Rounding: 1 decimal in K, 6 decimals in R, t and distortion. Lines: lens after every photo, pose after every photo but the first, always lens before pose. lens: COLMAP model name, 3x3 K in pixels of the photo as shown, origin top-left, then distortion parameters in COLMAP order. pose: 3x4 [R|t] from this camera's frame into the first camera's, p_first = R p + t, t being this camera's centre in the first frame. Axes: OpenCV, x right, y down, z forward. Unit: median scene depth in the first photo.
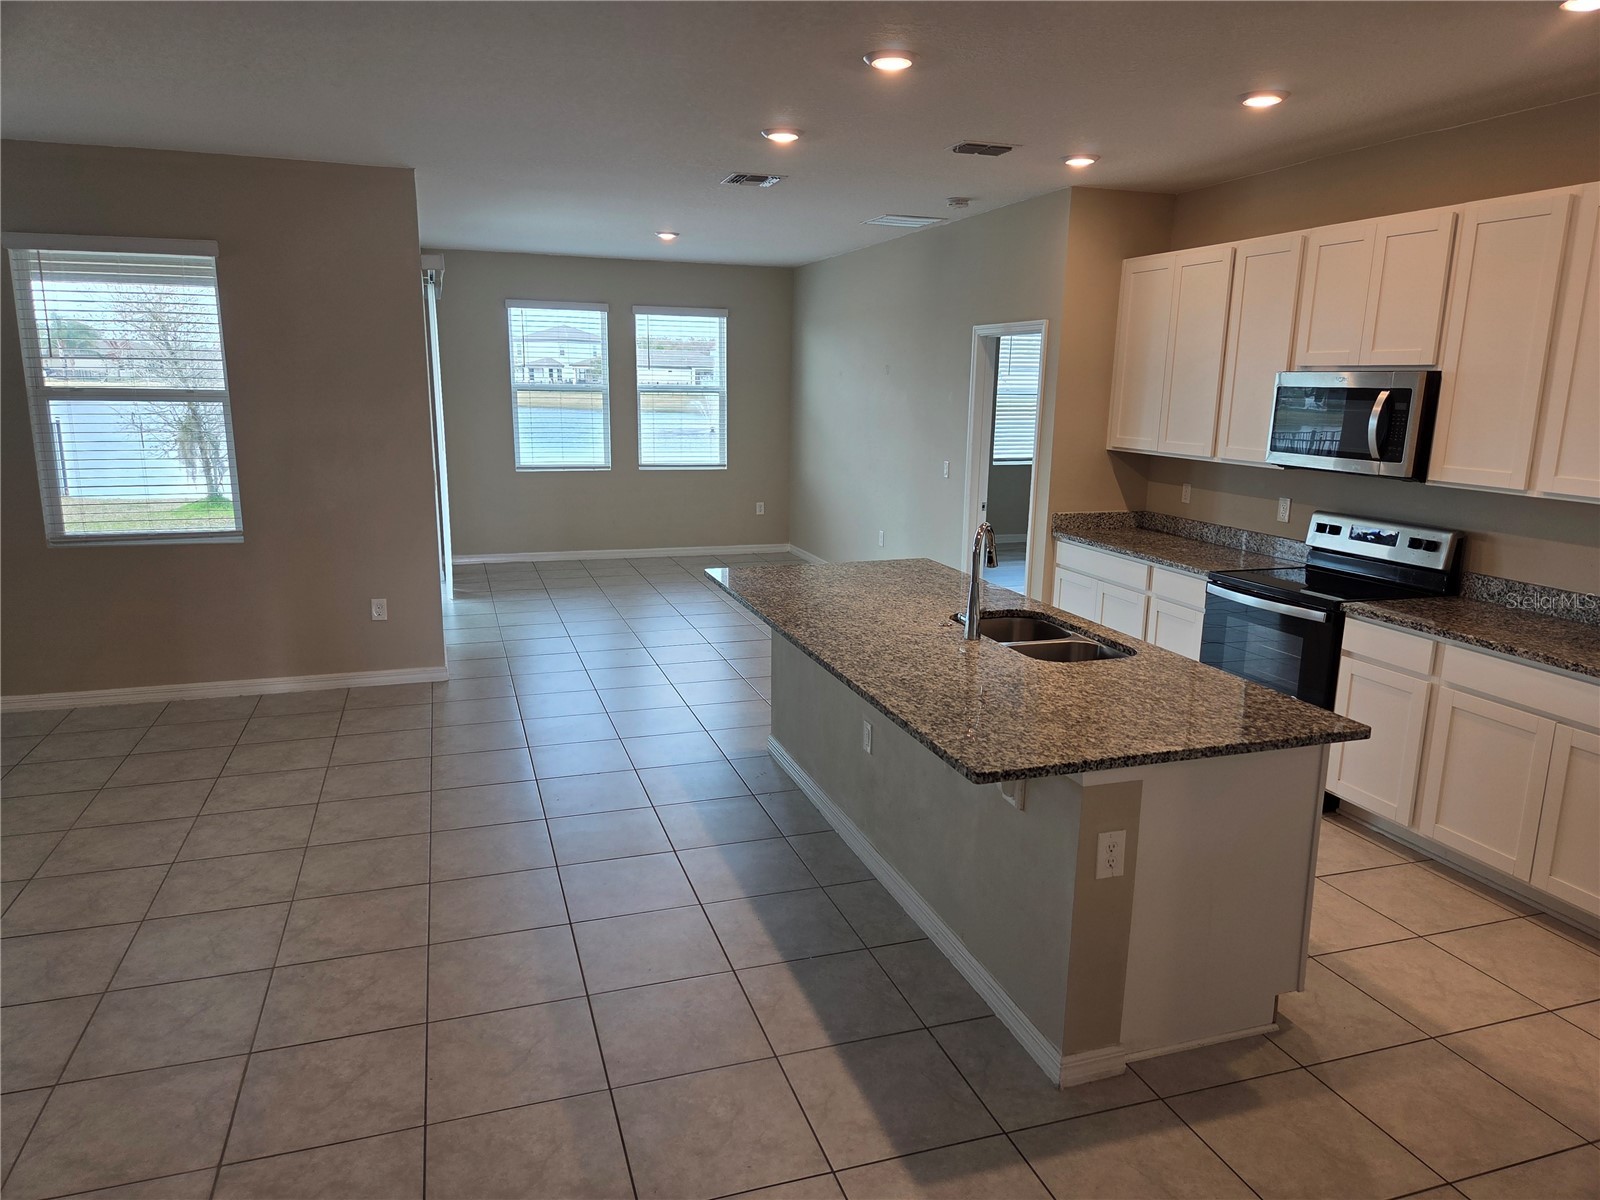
lens RADIAL K [[1067.5, 0, 794.3], [0, 1067.5, 611.0], [0, 0, 1]] dist [0.073422, -0.066698]
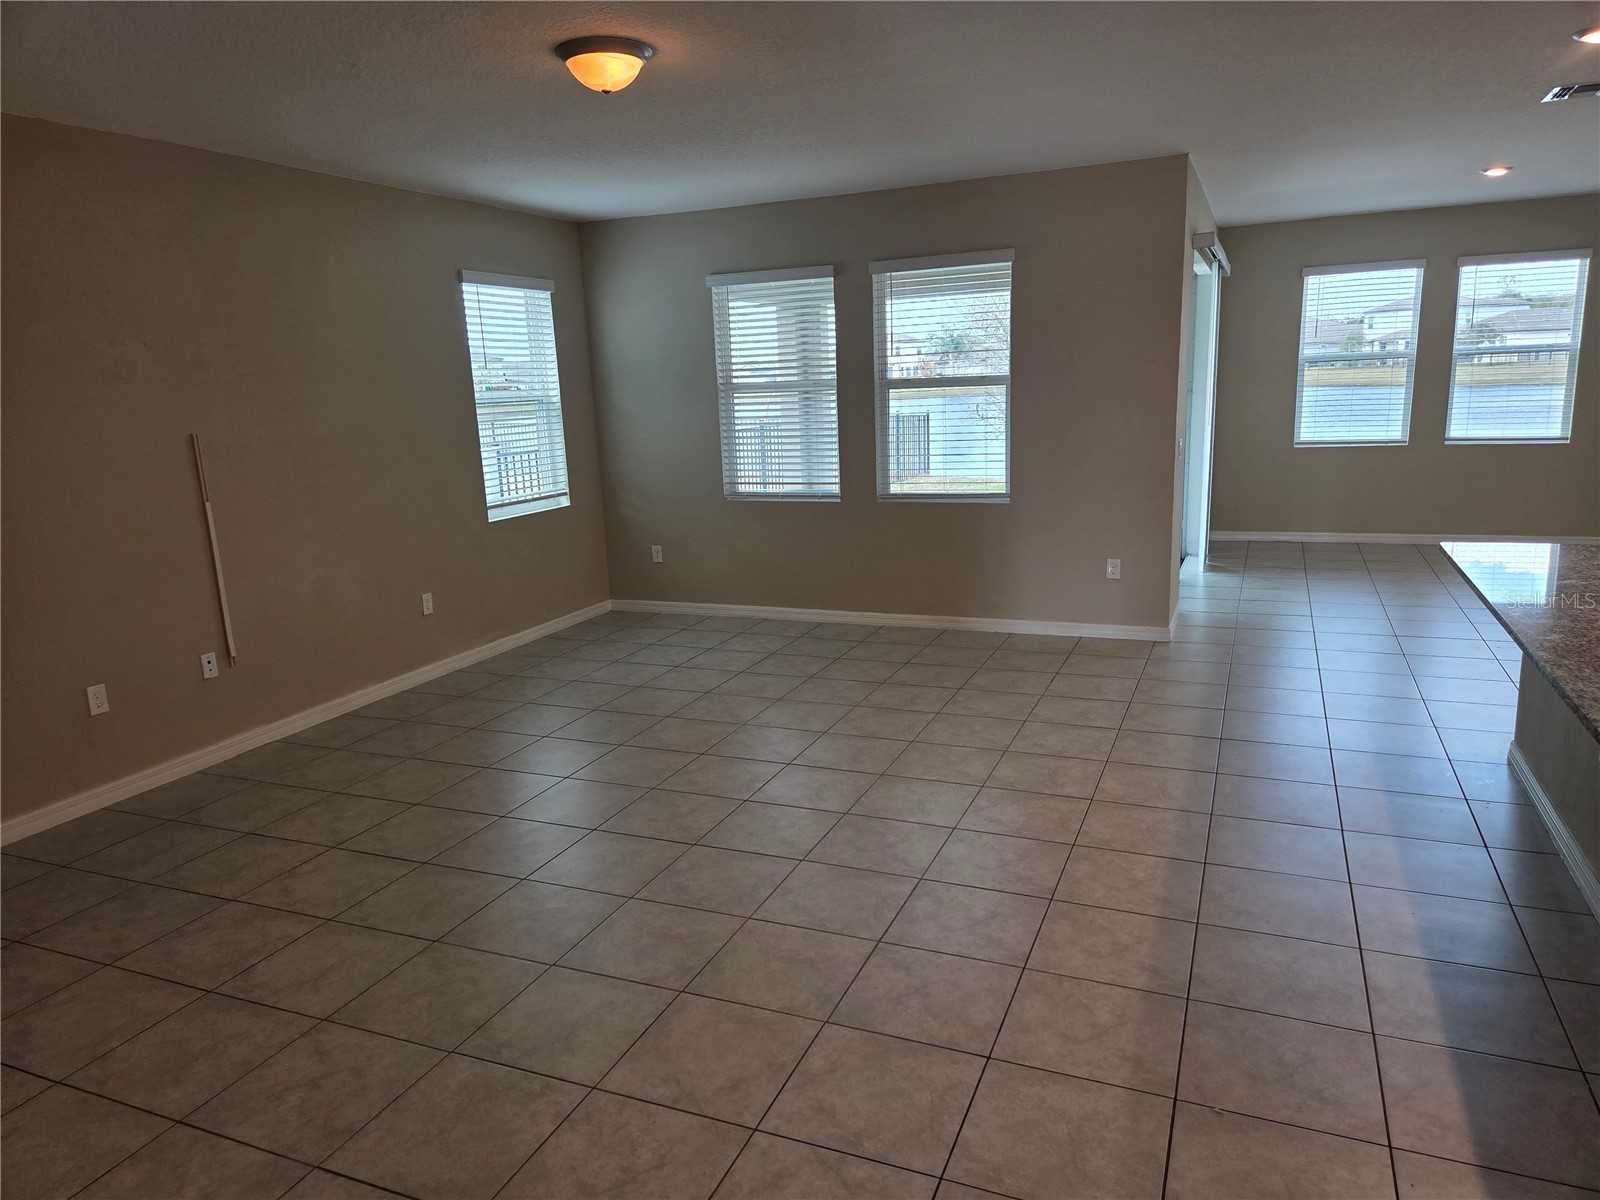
lens RADIAL K [[1067.5, 0, 794.3], [0, 1067.5, 611.0], [0, 0, 1]] dist [0.073422, -0.066698]
pose [[0.746882, 0.099716, -0.657437, 0.132569], [-0.092347, 0.994666, 0.045954, 0.029810], [0.658512, 0.026390, 0.752107, -0.047633]]
